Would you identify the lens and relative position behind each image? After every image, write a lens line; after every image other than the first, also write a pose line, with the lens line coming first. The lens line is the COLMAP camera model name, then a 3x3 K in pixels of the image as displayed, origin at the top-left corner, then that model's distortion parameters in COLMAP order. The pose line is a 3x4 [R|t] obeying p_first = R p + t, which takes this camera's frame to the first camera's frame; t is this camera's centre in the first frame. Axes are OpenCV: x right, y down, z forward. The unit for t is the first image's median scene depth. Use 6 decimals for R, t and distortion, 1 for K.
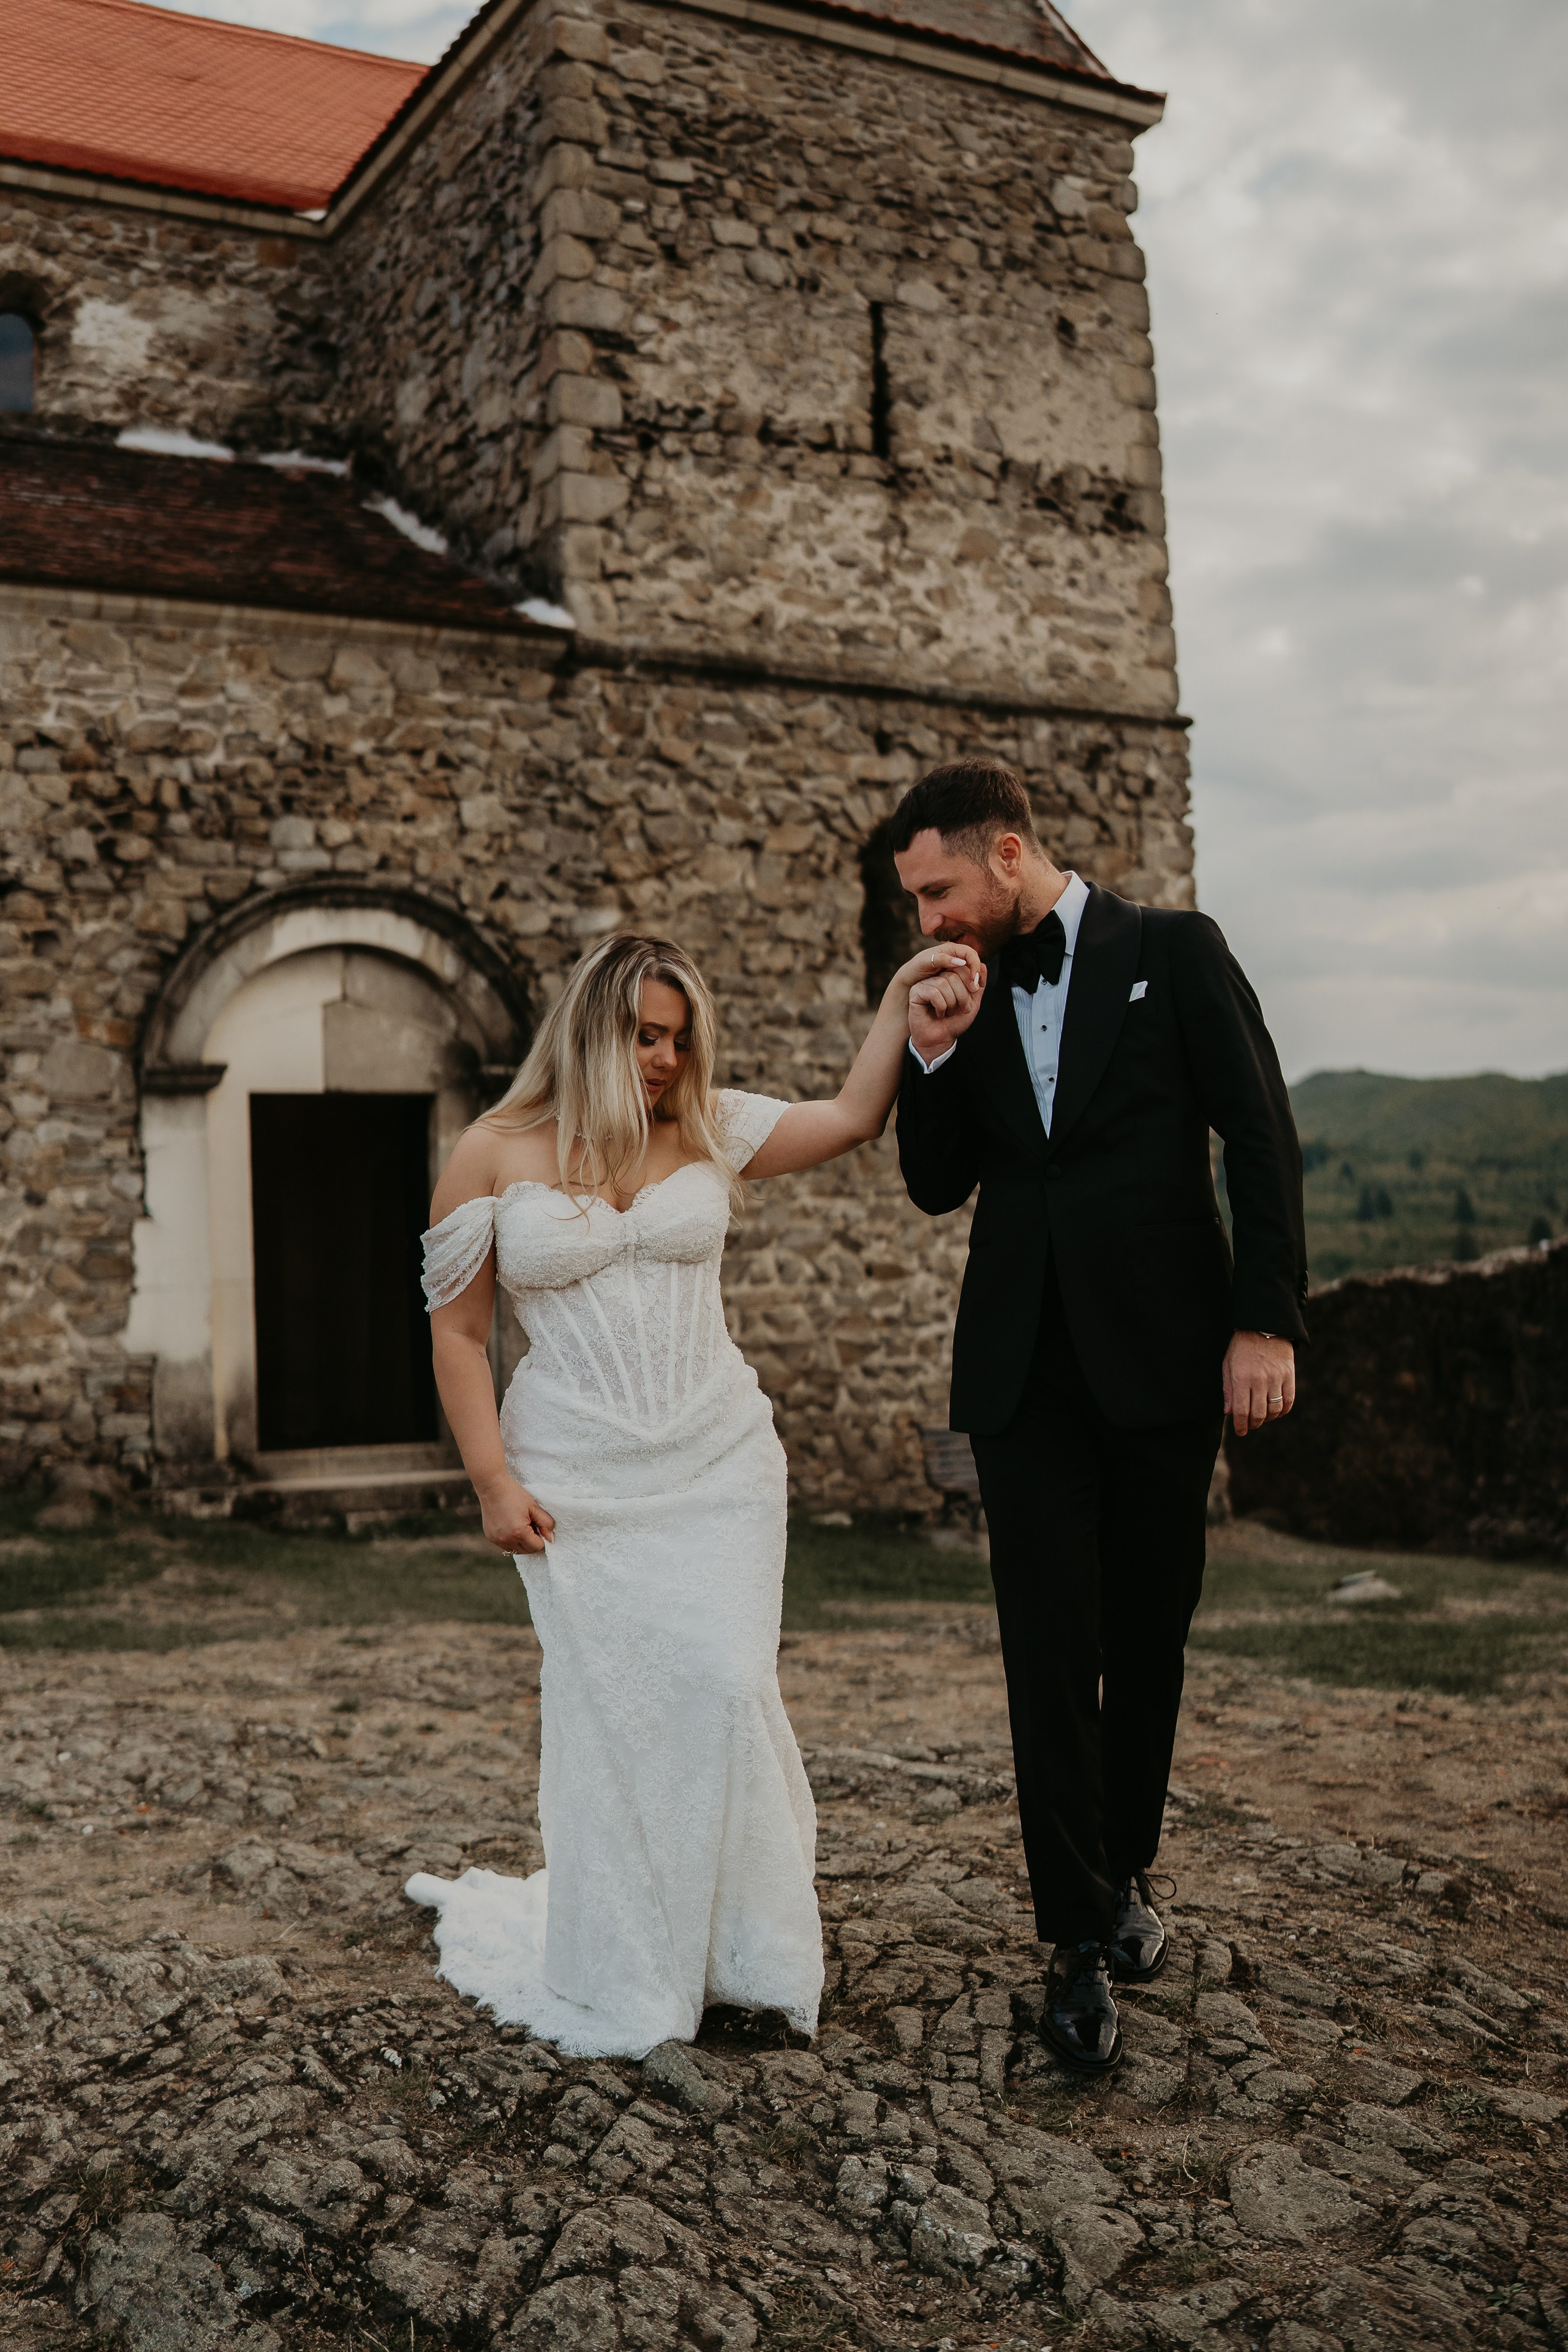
lens RADIAL K [[2335.6, 0, 781.4], [0, 2335.6, 1160.8], [0, 0, 1]] dist [-0.190660, 0.211620]
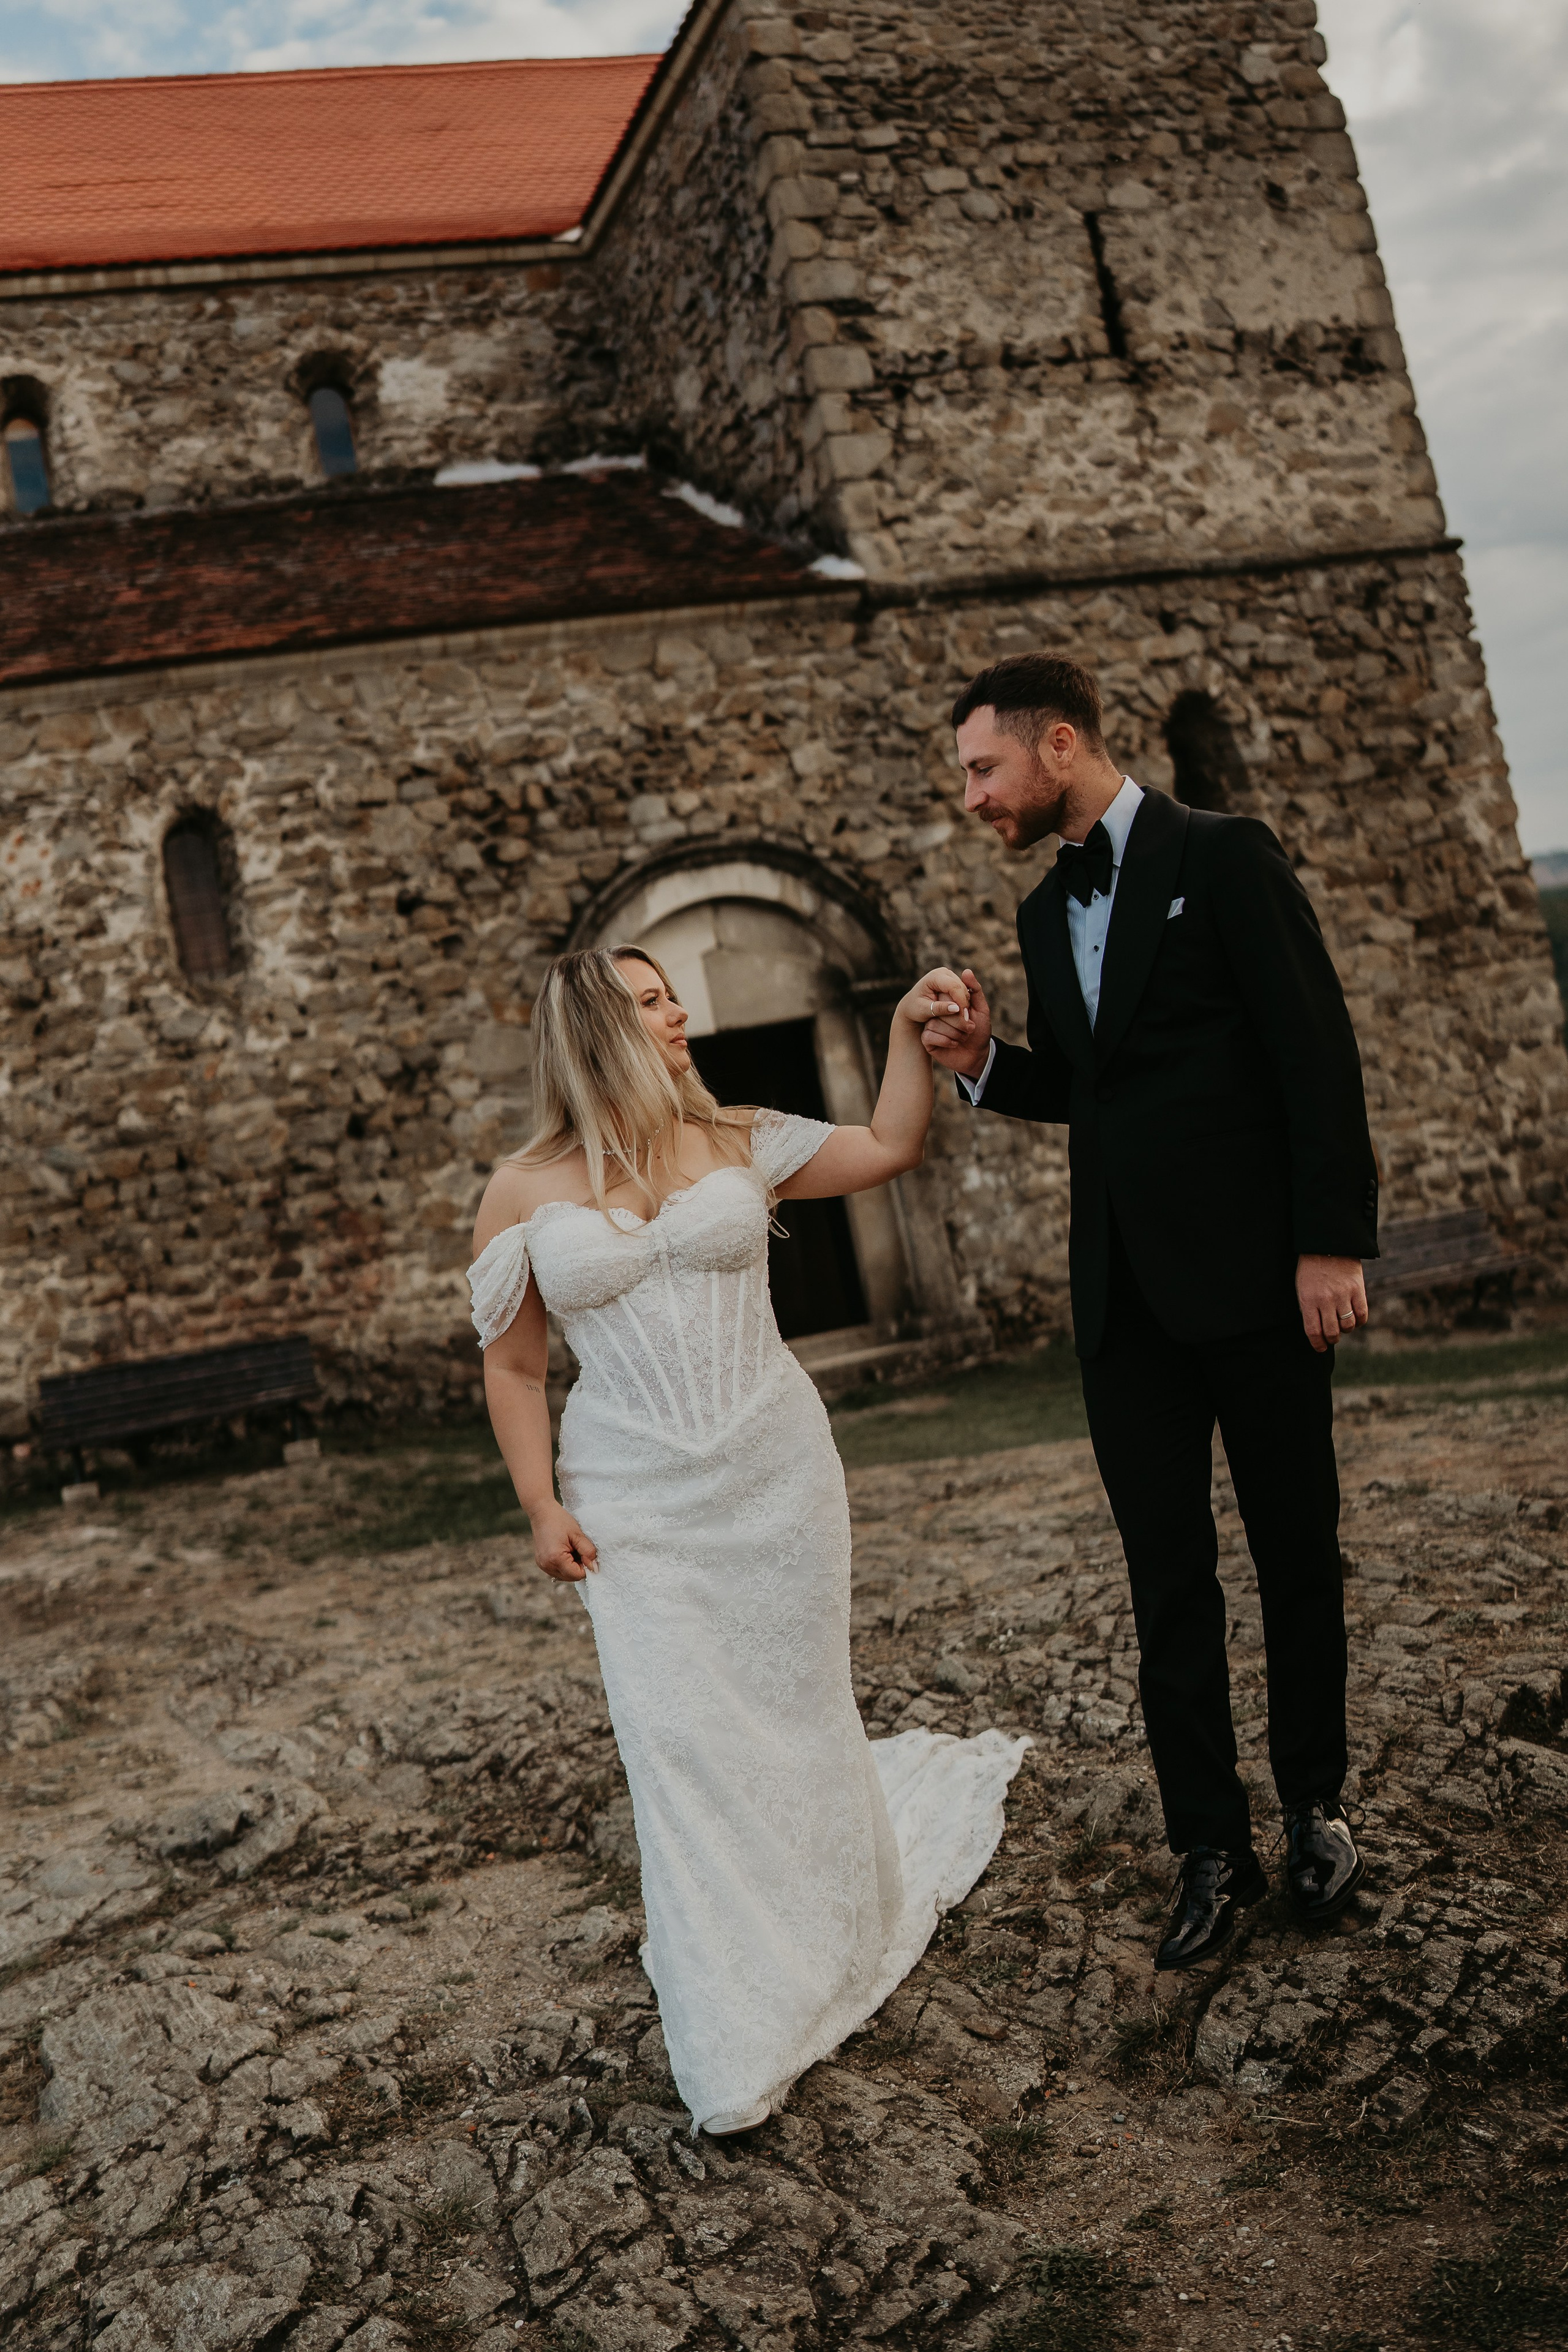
lens RADIAL K [[2334.0, 0, 777.3], [0, 2334.0, 1153.1], [0, 0, 1]] dist [-0.187360, 0.206248]
pose [[0.967893, -0.160128, -0.193759, 0.037130], [0.168948, 0.985175, 0.029778, -0.000487], [0.186118, -0.061557, 0.980597, -0.095557]]
